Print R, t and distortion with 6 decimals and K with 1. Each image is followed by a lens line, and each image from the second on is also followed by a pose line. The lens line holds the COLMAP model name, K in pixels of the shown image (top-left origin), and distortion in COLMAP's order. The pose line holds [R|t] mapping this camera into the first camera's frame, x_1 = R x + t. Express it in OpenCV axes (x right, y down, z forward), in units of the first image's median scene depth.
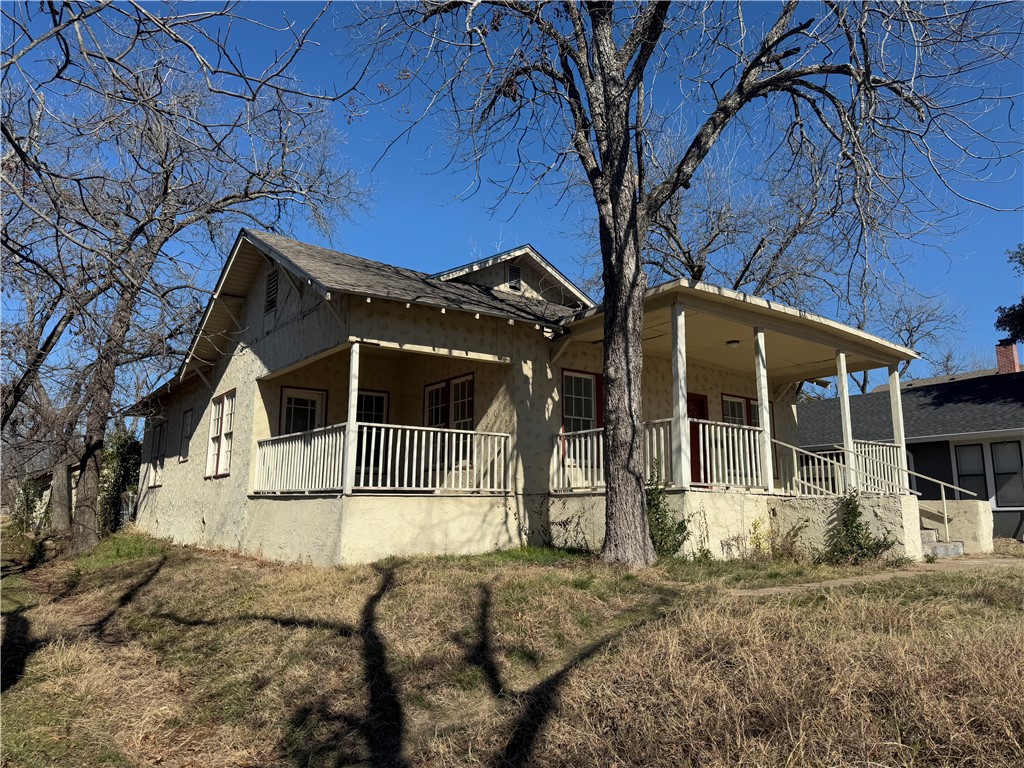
lens RADIAL K [[712.8, 0, 507.5], [0, 712.8, 385.3], [0, 0, 1]] dist [0.025249, -0.008737]
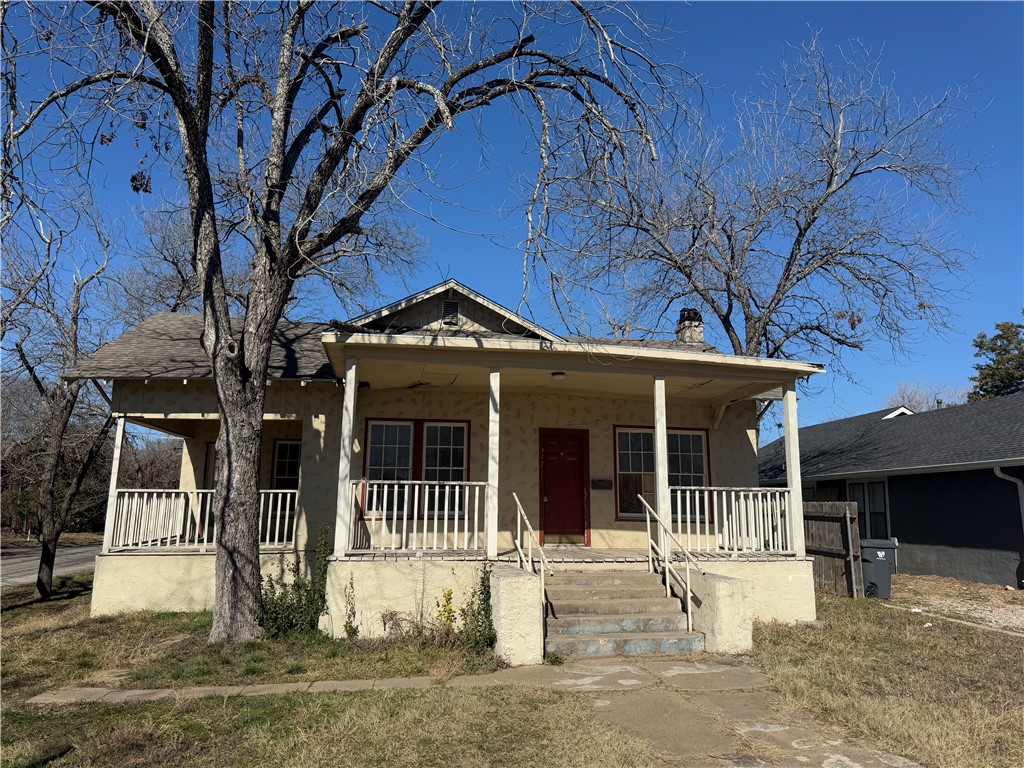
lens RADIAL K [[712.8, 0, 511.6], [0, 712.8, 378.6], [0, 0, 1]] dist [0.025249, -0.008737]
pose [[0.896188, -0.076624, -0.437008, 0.747330], [0.072161, 0.997032, -0.026833, -0.040840], [0.437767, -0.007488, 0.899057, 0.219349]]
